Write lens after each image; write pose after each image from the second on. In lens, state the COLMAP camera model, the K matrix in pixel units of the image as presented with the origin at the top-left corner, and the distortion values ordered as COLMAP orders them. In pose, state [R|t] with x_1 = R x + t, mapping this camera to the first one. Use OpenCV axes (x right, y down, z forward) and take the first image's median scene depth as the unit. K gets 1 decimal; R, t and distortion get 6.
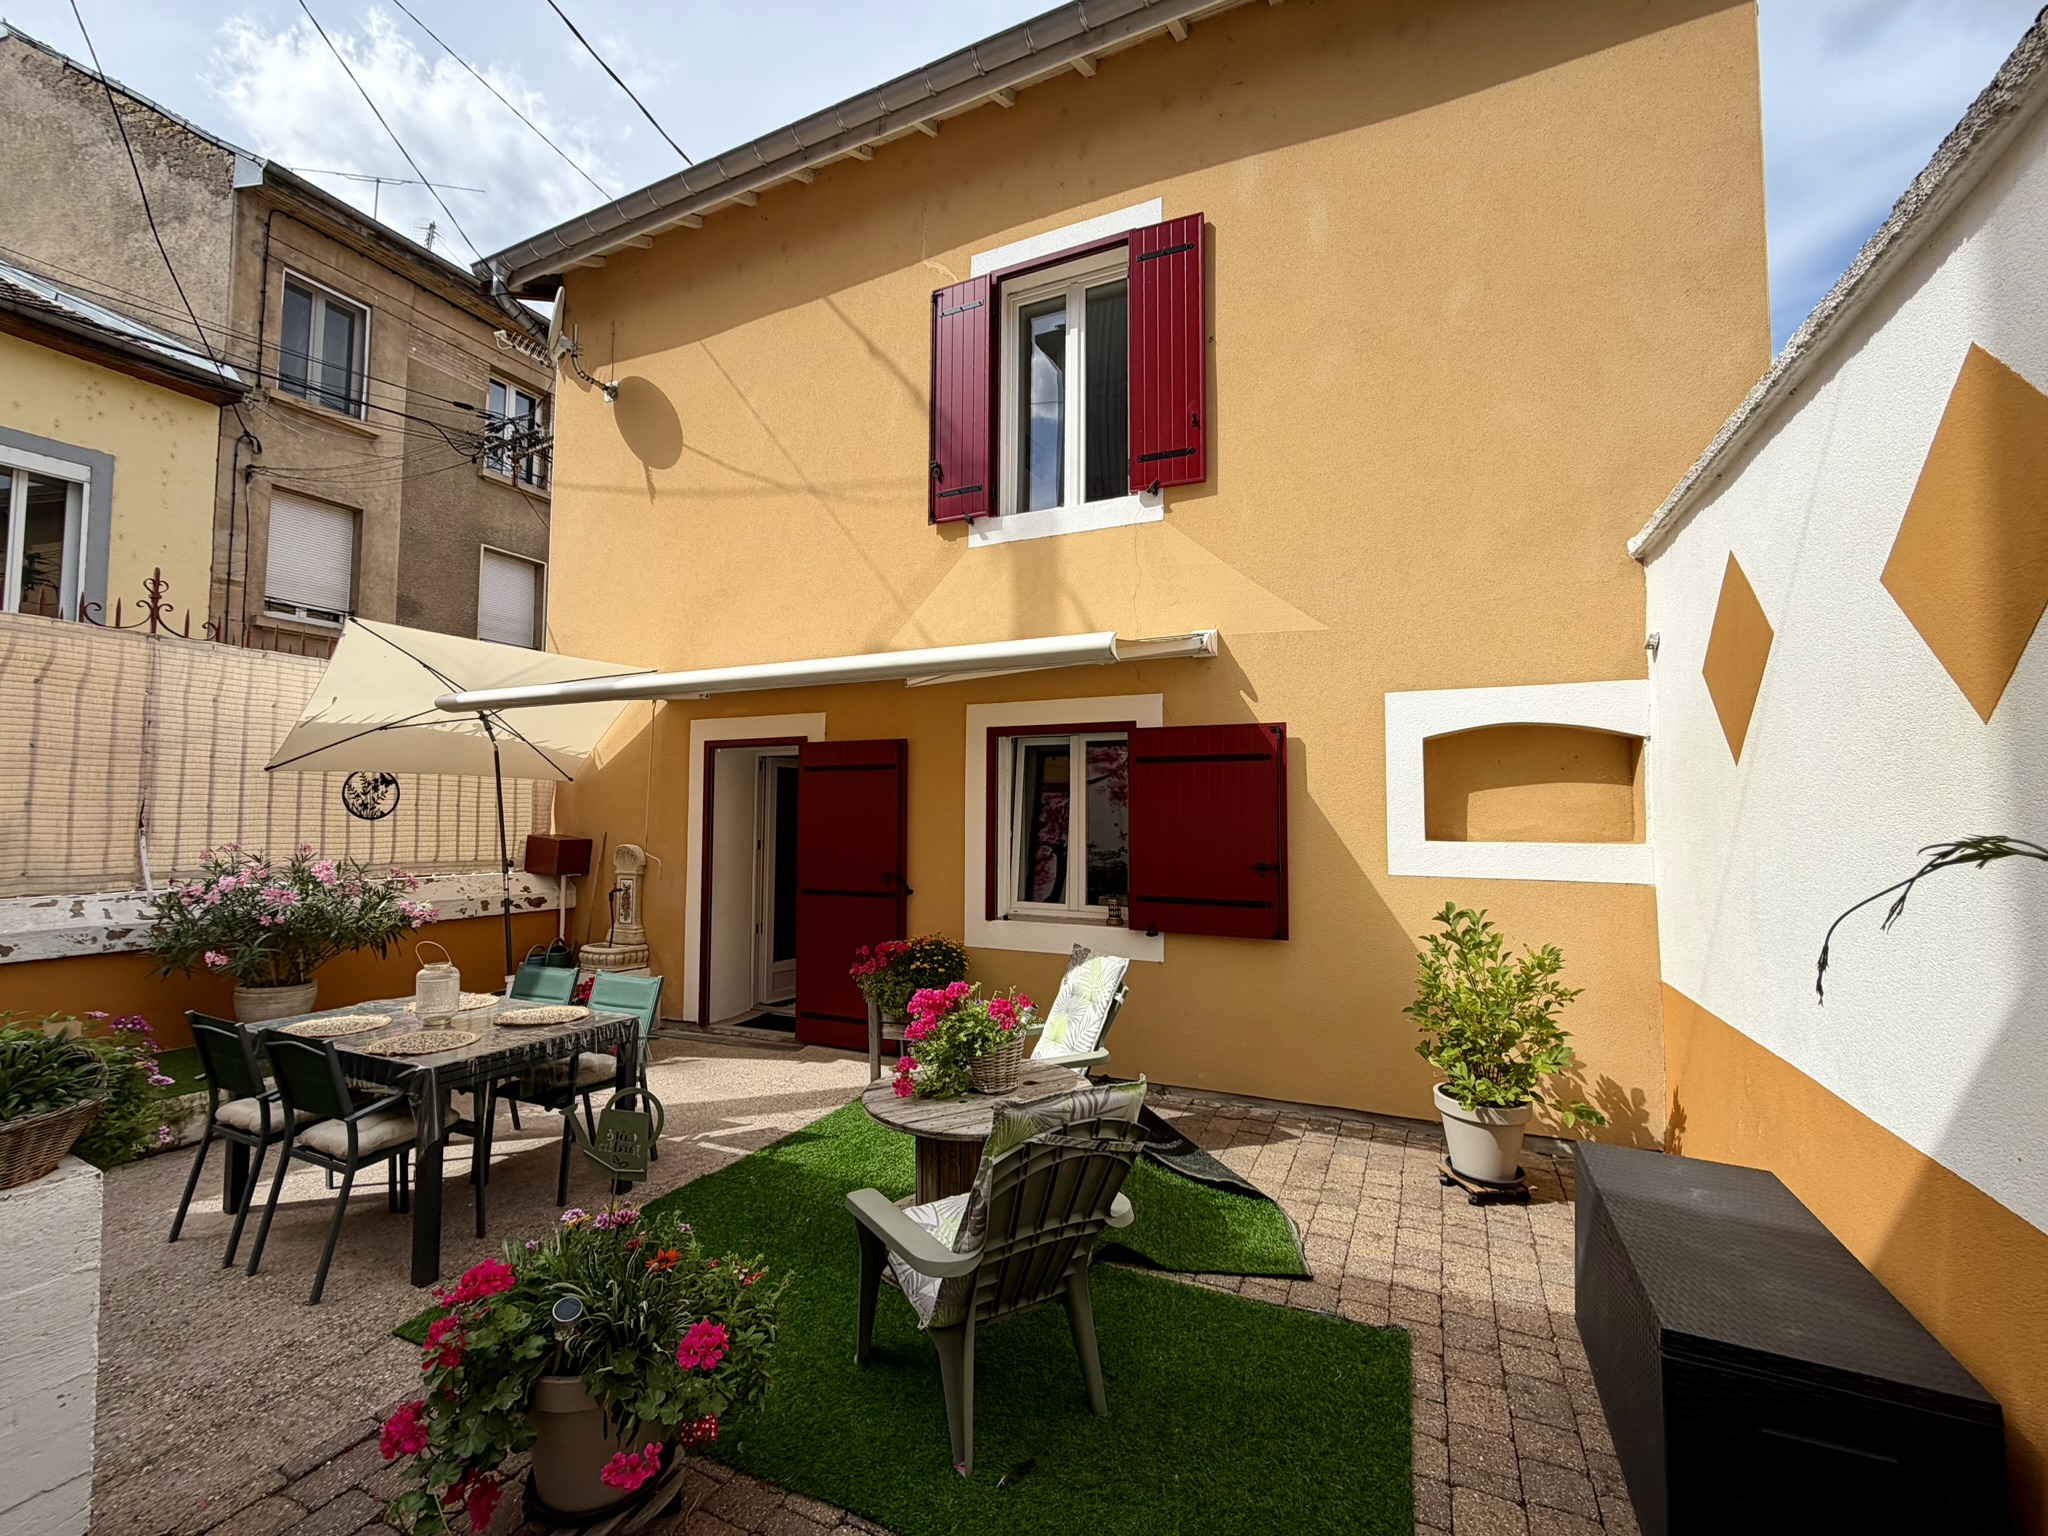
lens RADIAL K [[815.7, 0, 1023.3], [0, 815.7, 775.5], [0, 0, 1]] dist [-0.000177, 0.000232]
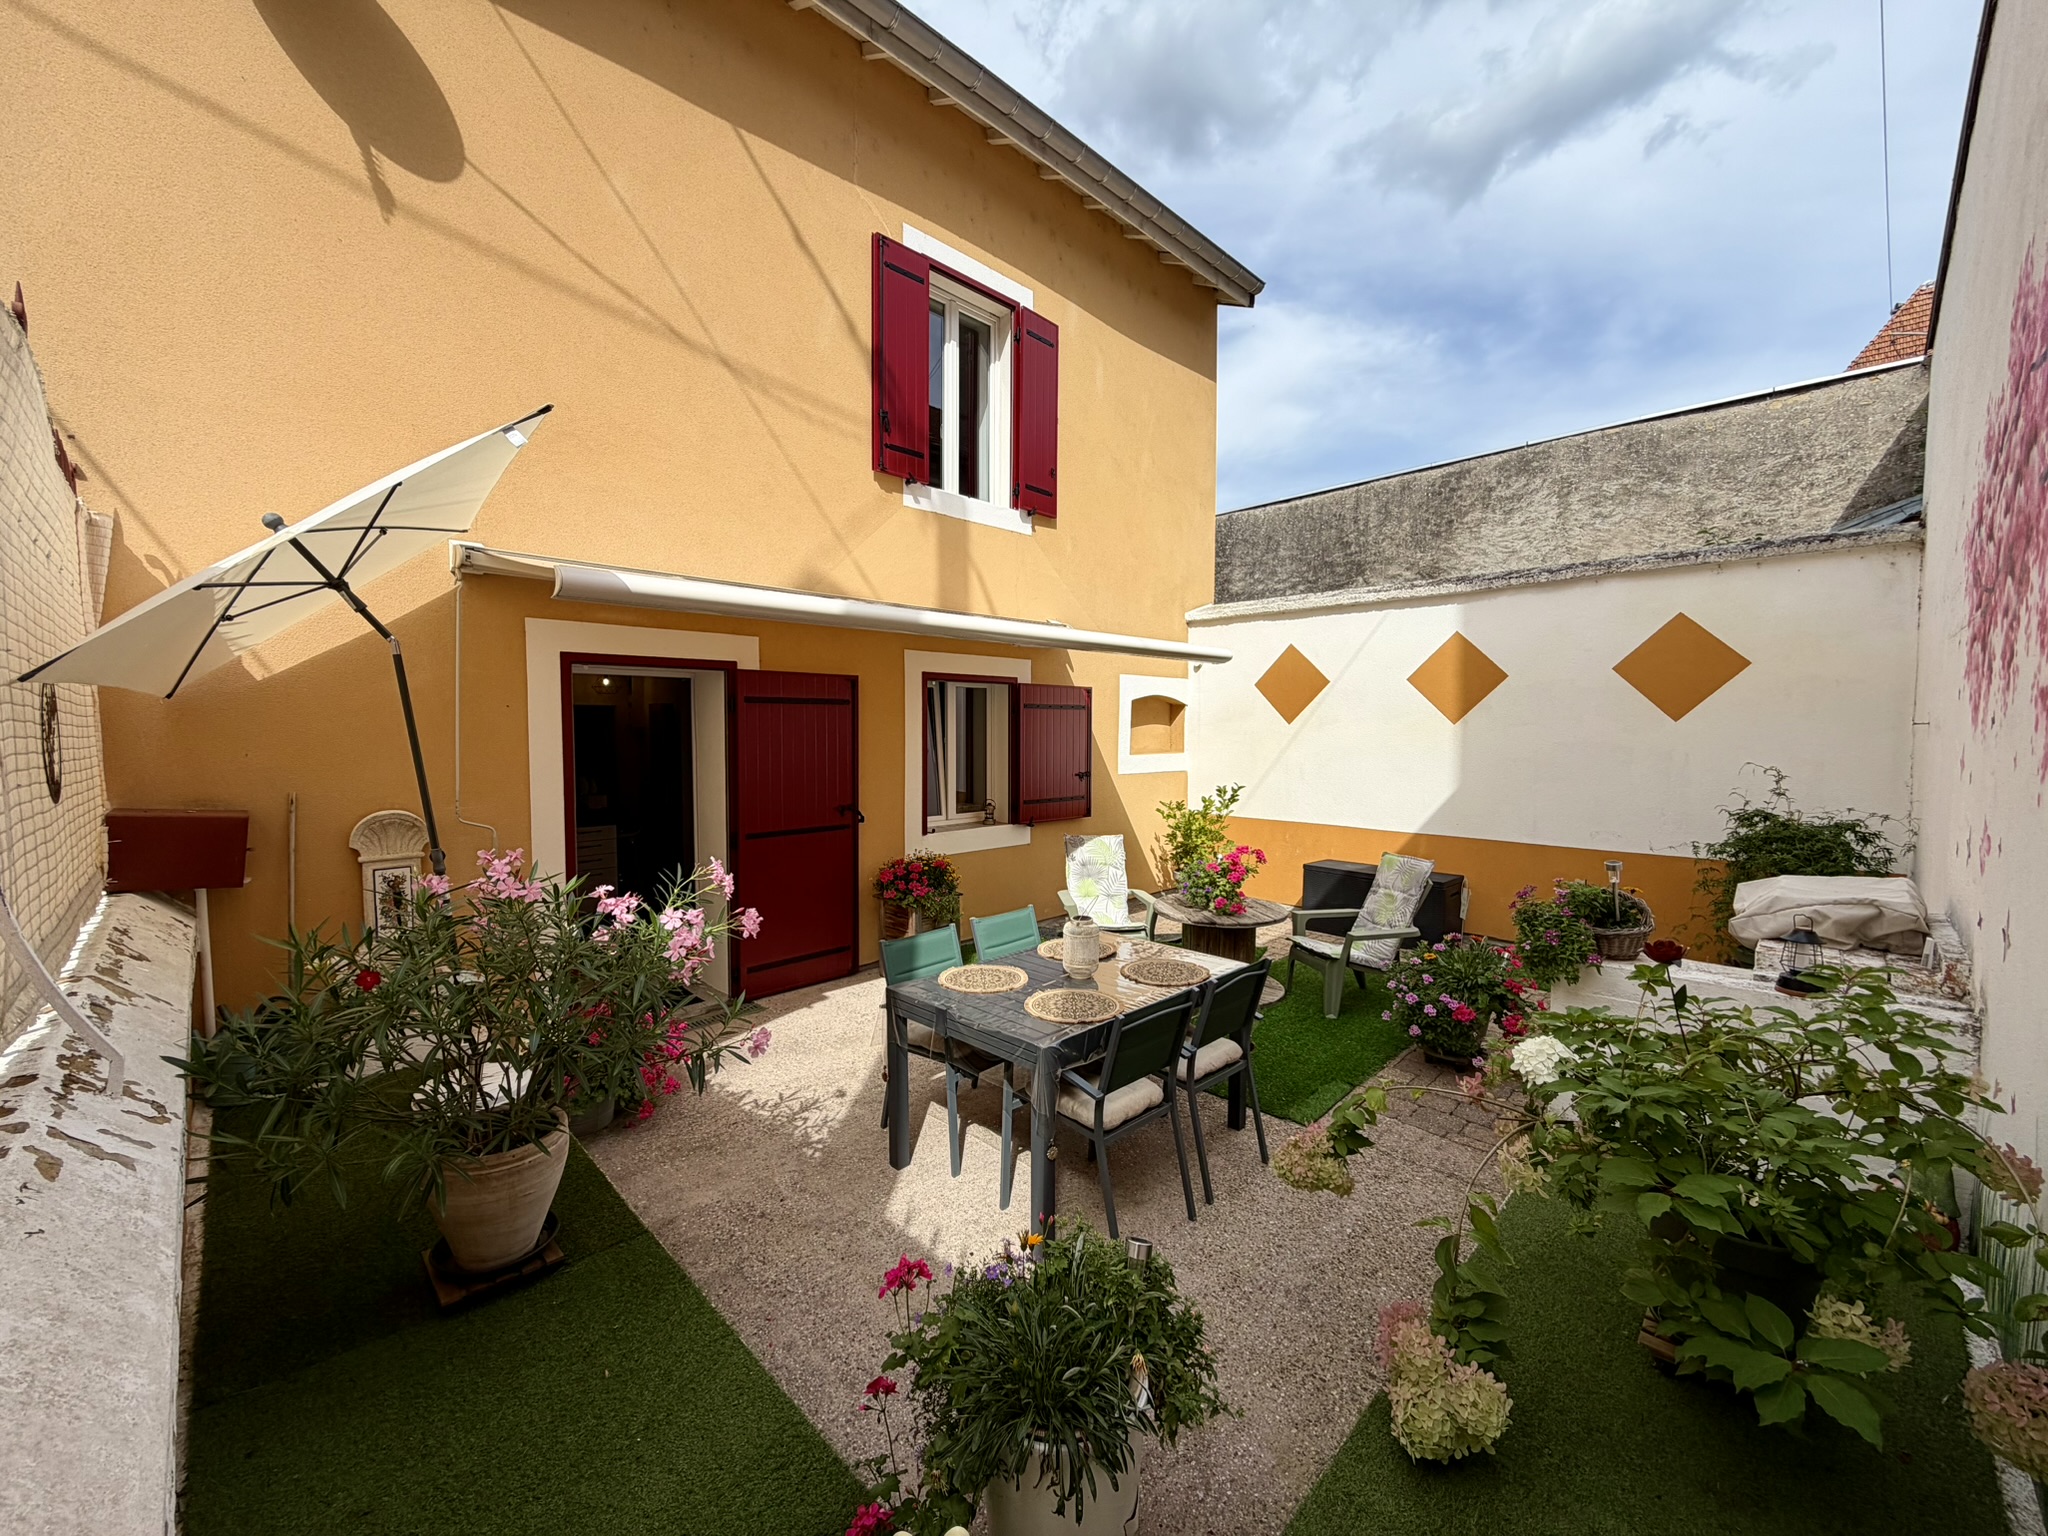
lens RADIAL K [[815.7, 0, 1020.1], [0, 815.7, 769.9], [0, 0, 1]] dist [-0.000177, 0.000232]
pose [[0.363589, -0.056331, 0.929855, -1.053043], [-0.046524, 0.995826, 0.078519, -0.016719], [-0.930397, -0.071809, 0.359451, 0.432747]]
